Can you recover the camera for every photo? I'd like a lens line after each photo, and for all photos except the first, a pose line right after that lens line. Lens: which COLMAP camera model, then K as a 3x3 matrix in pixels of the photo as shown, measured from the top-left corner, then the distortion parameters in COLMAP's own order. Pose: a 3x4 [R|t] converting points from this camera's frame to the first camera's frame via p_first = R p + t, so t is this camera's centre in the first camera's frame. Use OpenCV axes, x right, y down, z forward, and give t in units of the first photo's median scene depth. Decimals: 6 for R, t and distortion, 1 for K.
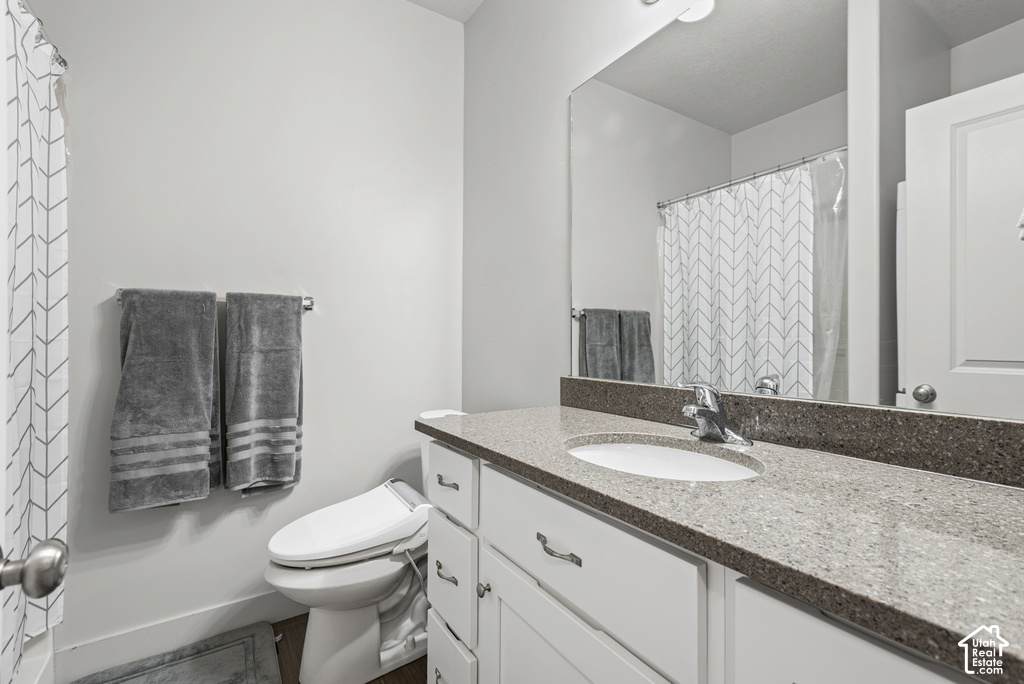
lens RADIAL K [[465.3, 0, 517.0], [0, 465.3, 340.1], [0, 0, 1]] dist [0.013719, -0.007743]
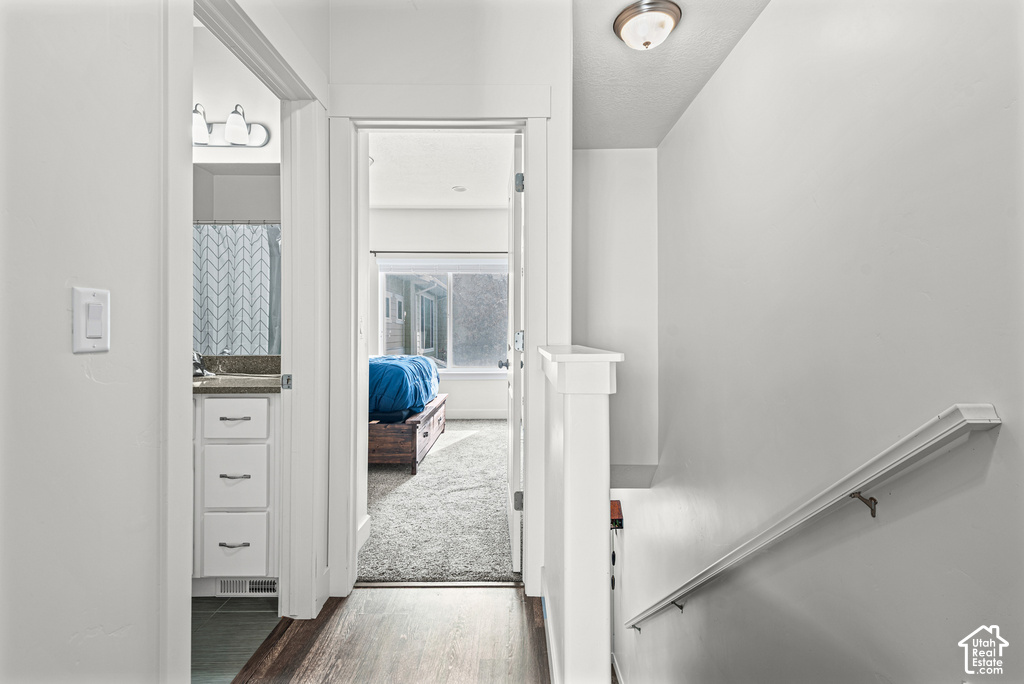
lens RADIAL K [[465.3, 0, 519.2], [0, 465.3, 336.5], [0, 0, 1]] dist [0.013719, -0.007743]
pose [[0.553417, -0.004838, 0.832890, -0.237432], [-0.000654, 0.999980, 0.006243, 0.004111], [-0.832904, -0.003999, 0.553403, -0.608851]]
